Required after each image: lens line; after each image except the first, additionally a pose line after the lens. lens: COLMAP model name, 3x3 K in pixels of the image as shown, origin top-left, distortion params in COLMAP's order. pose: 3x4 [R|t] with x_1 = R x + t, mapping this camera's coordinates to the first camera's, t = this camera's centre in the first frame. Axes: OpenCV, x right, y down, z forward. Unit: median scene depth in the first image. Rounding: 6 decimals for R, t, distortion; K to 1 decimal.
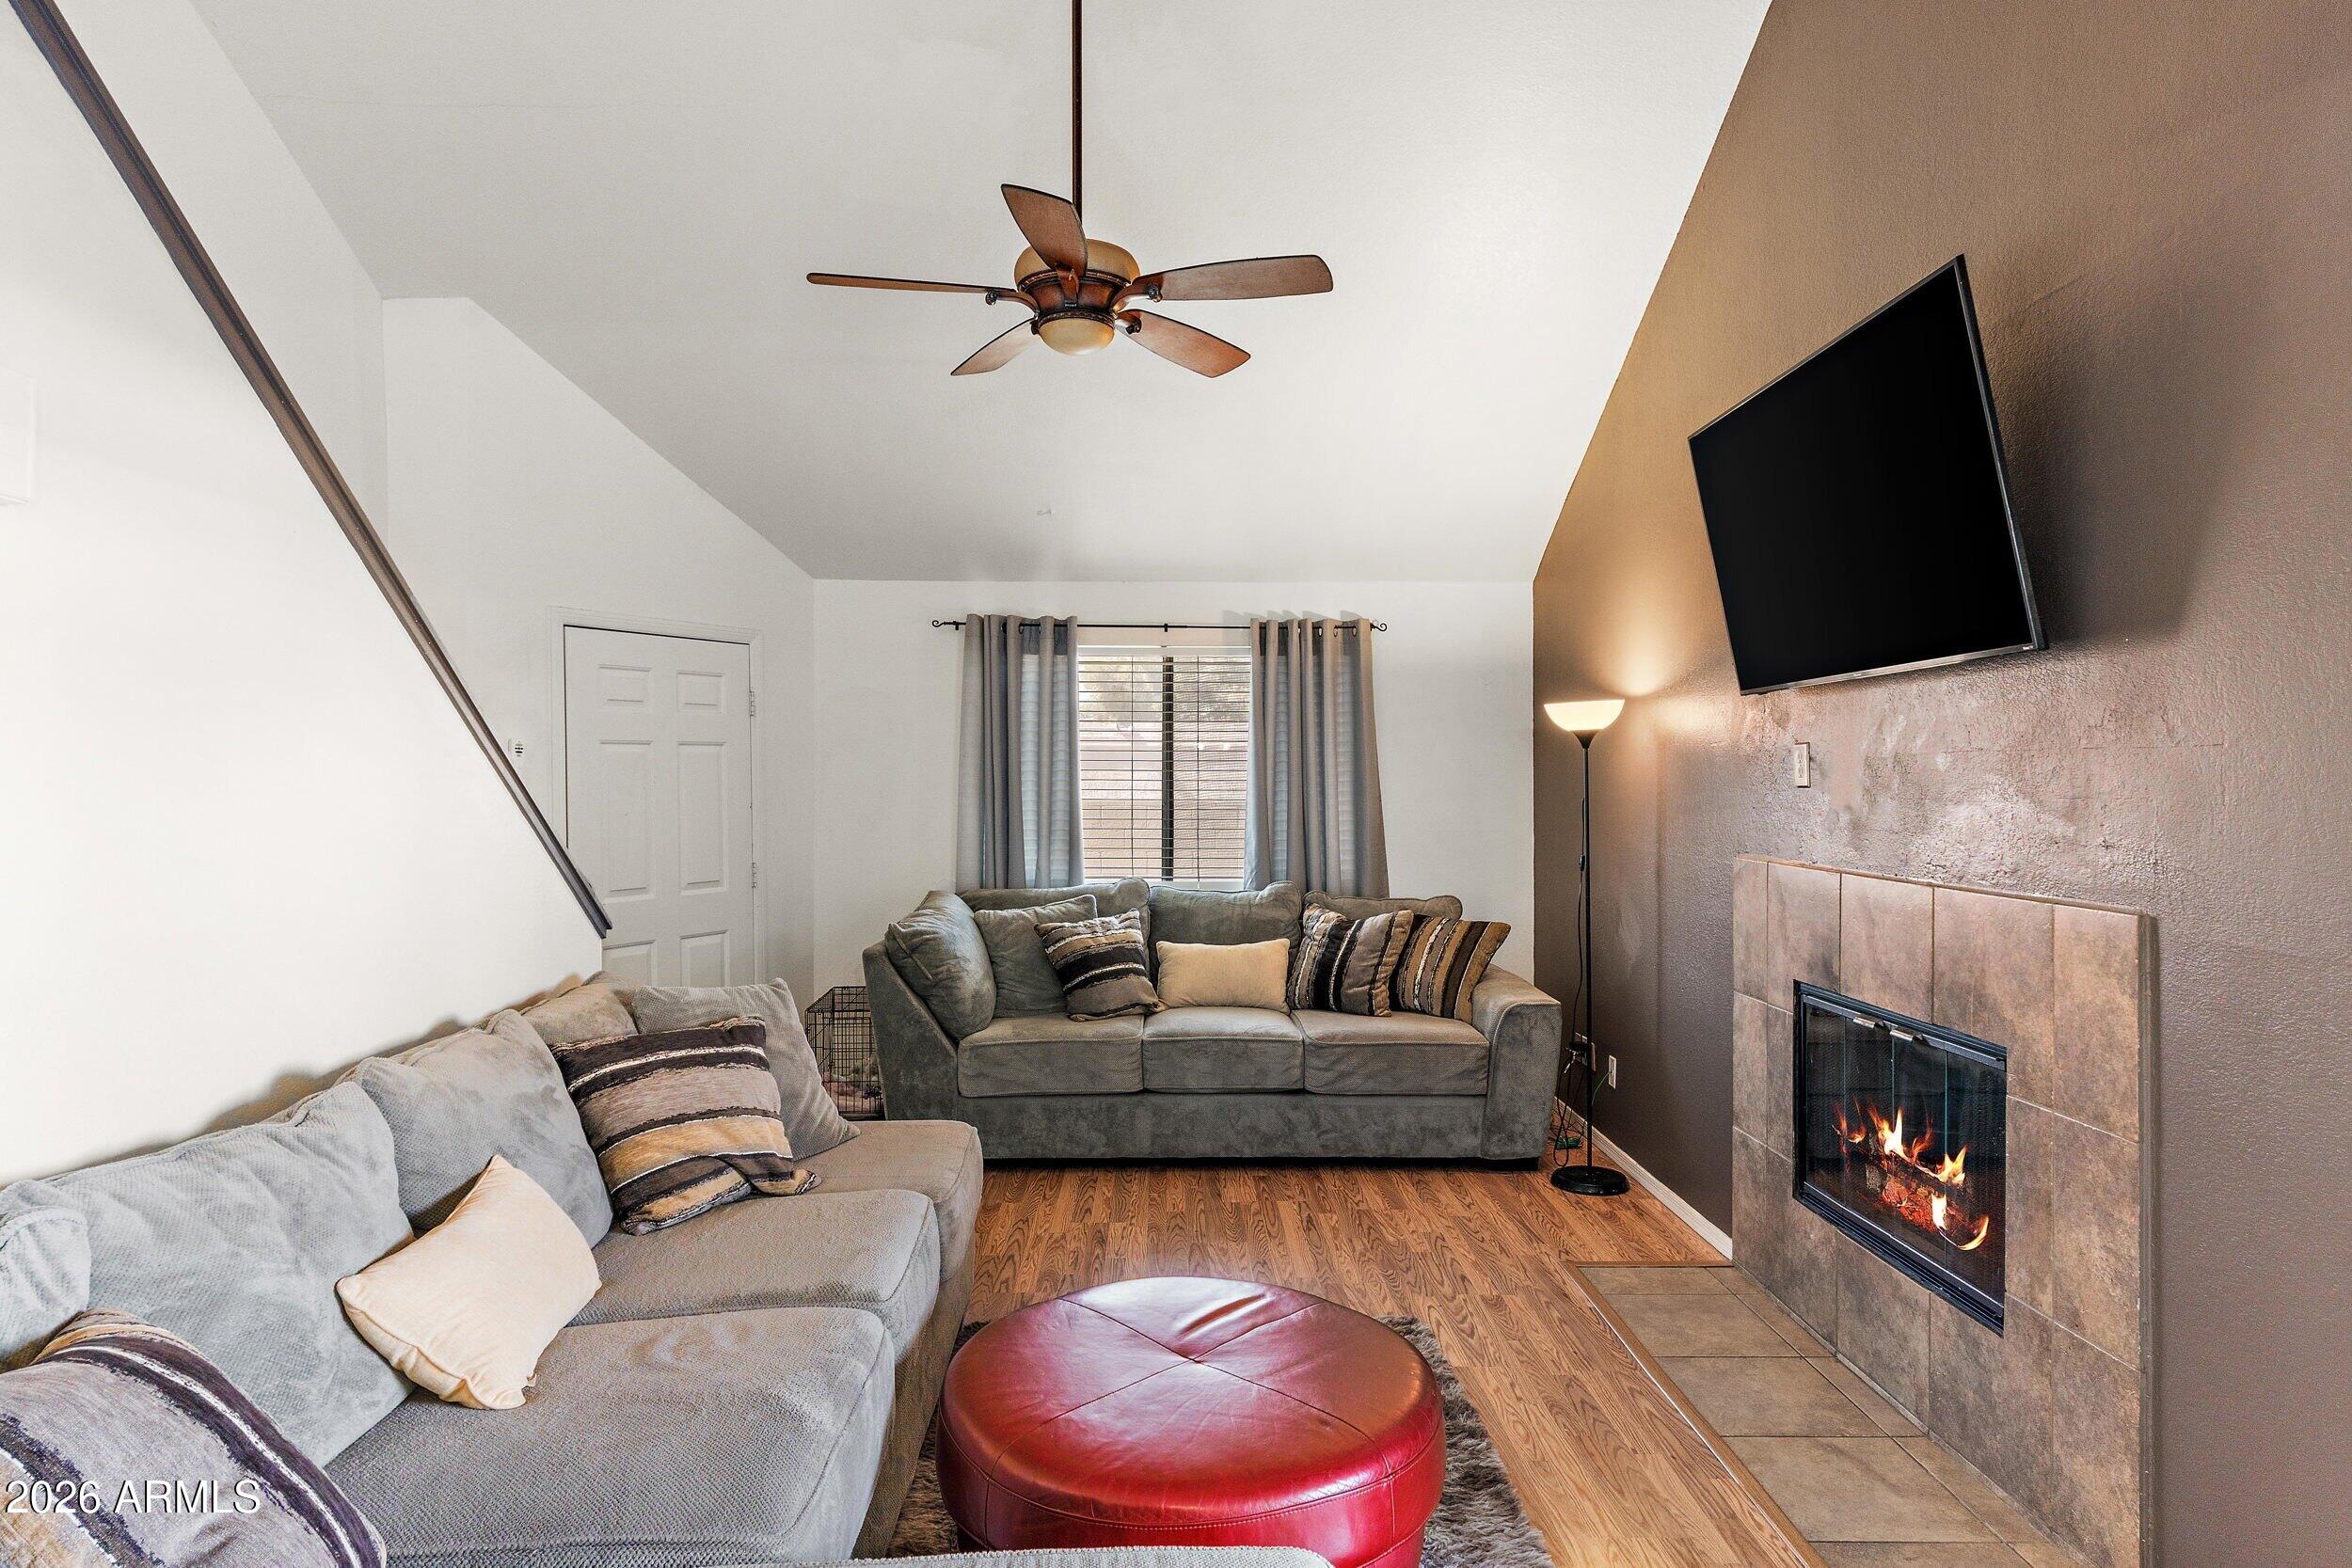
lens RADIAL K [[1332.8, 0, 1176.0], [0, 1332.8, 784.0], [0, 0, 1]] dist [0.002333, 0.001004]
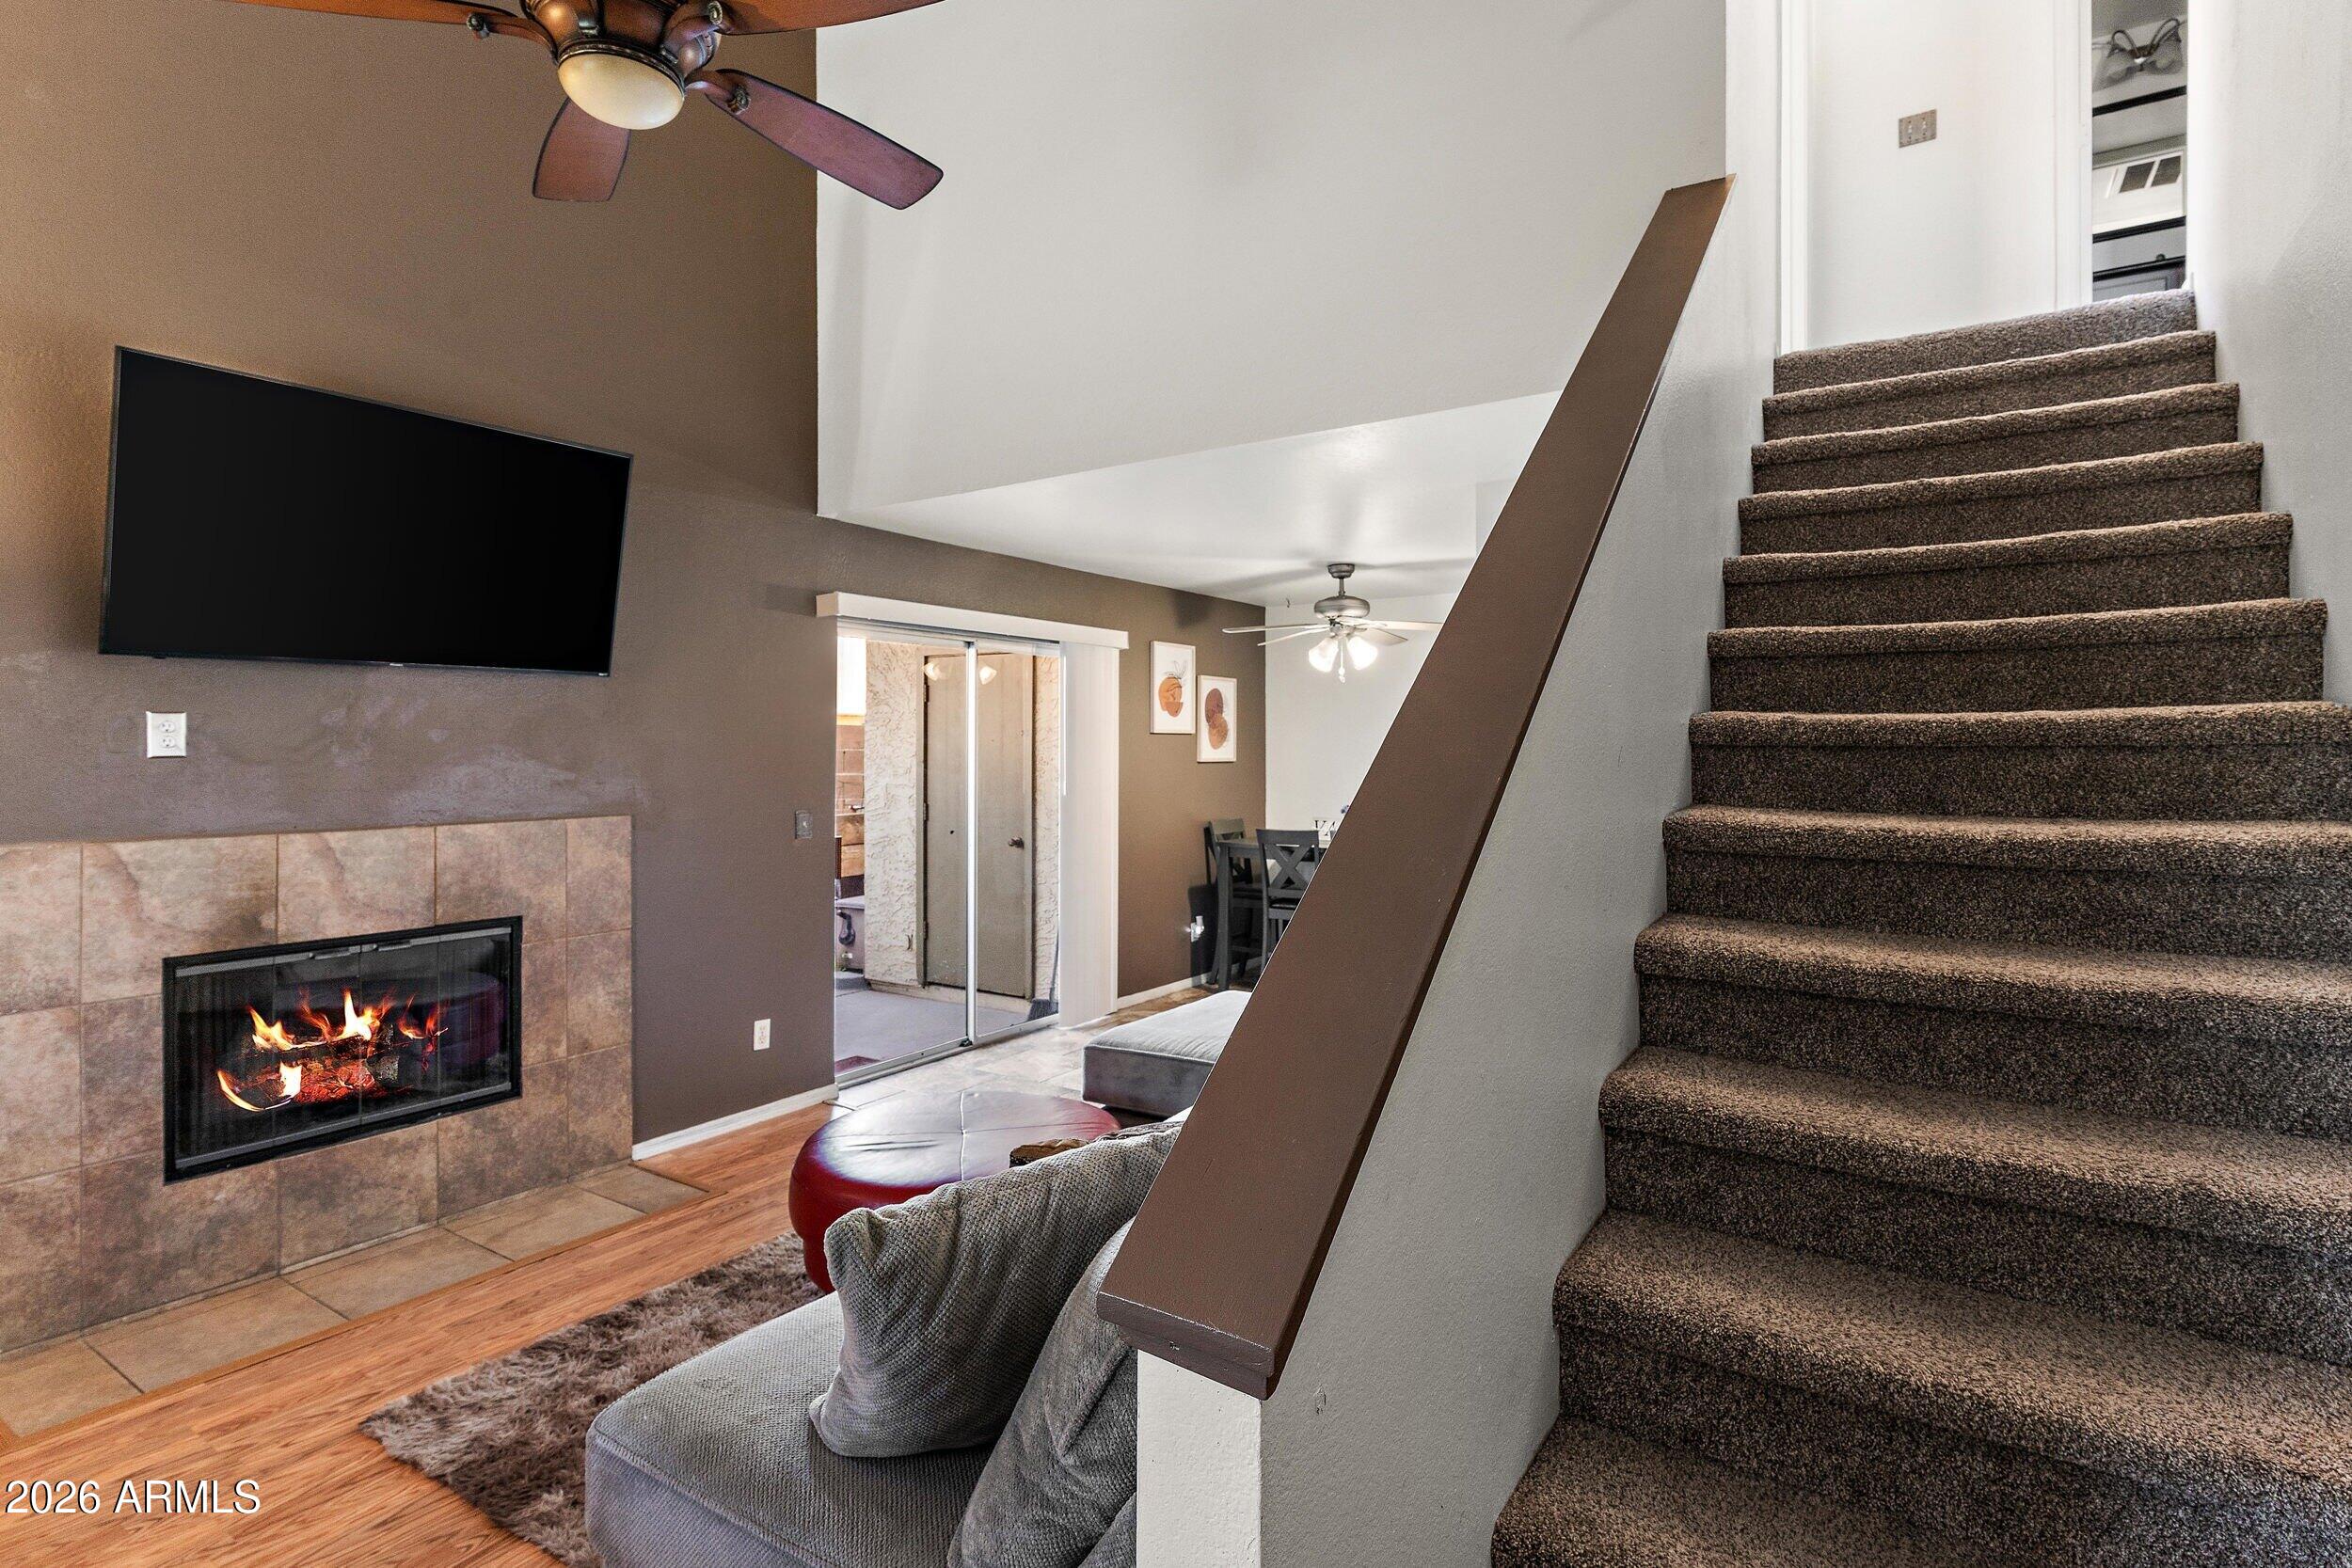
lens RADIAL K [[1151.4, 0, 1175.0], [0, 1151.4, 749.9], [0, 0, 1]] dist [-0.000757, -0.000157]
pose [[-0.827980, 0.001289, 0.560756, -0.445551], [0.005235, 0.999972, 0.005432, -0.002353], [-0.560733, 0.007433, -0.827963, 0.946302]]
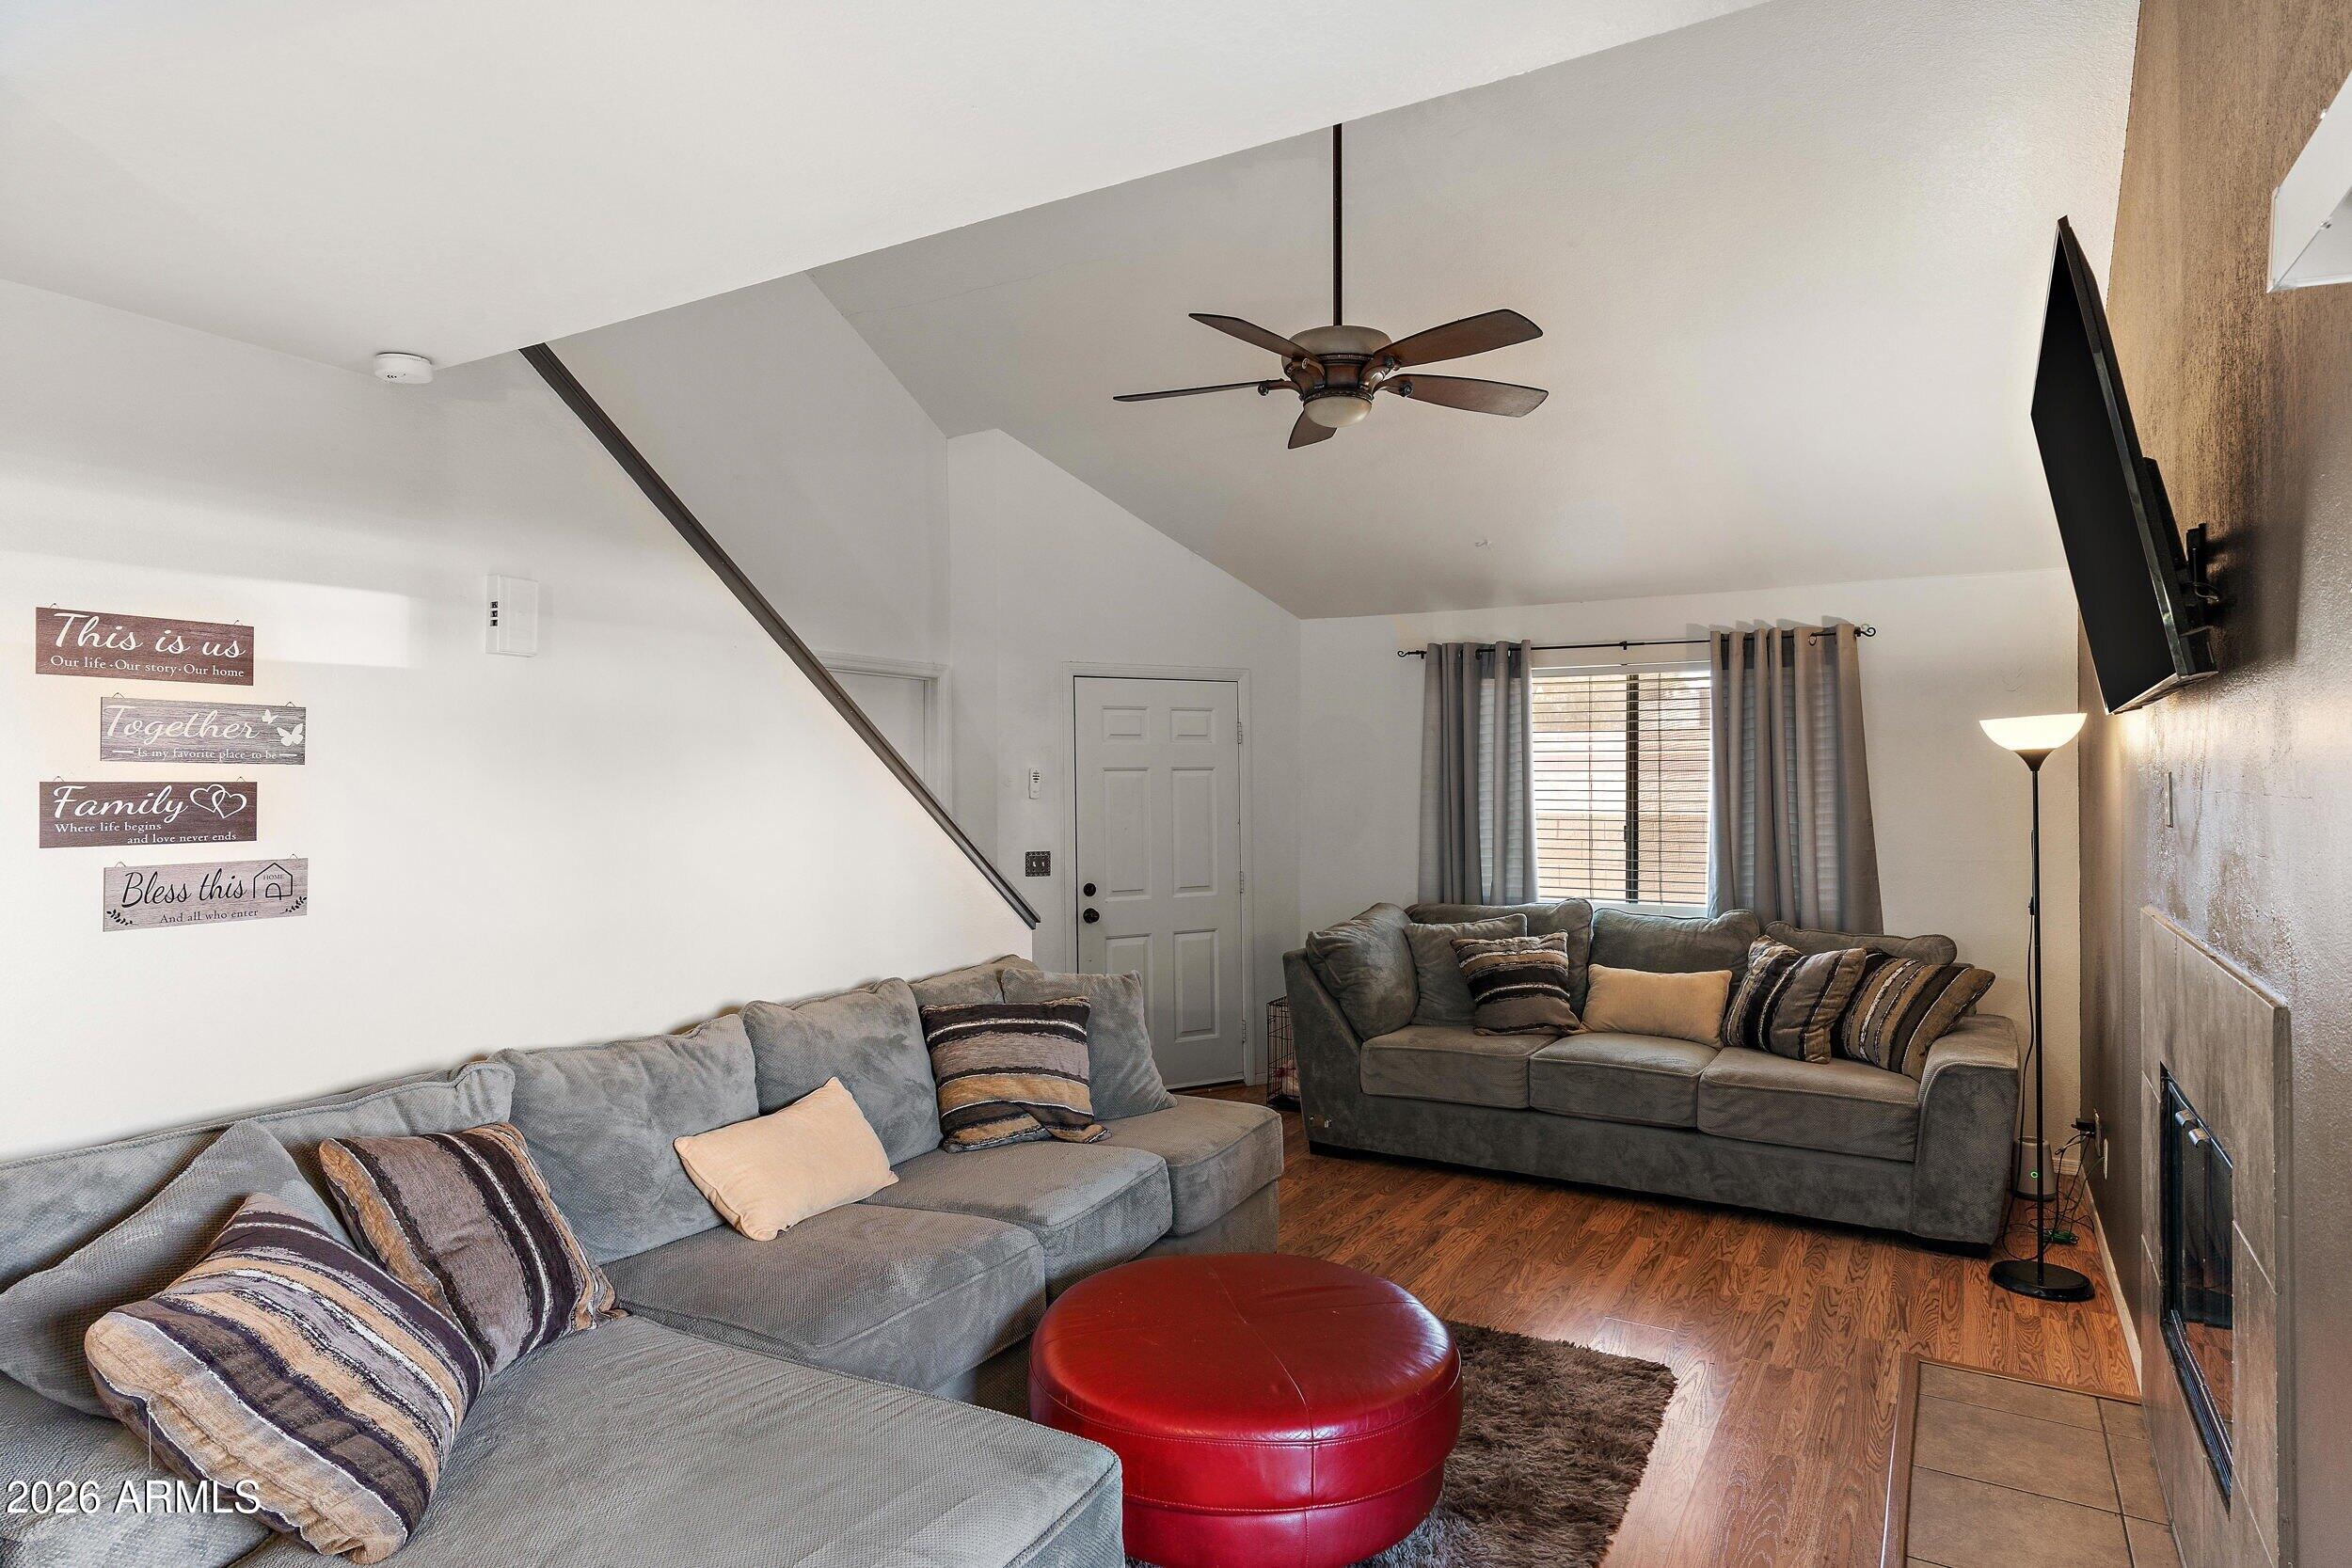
lens RADIAL K [[1332.8, 0, 1176.0], [0, 1332.8, 784.0], [0, 0, 1]] dist [0.002333, 0.001004]
pose [[0.853880, -0.000803, -0.520470, 0.276147], [-0.000612, 0.999997, -0.002548, -0.015638], [0.520470, 0.002494, 0.853876, -0.012531]]
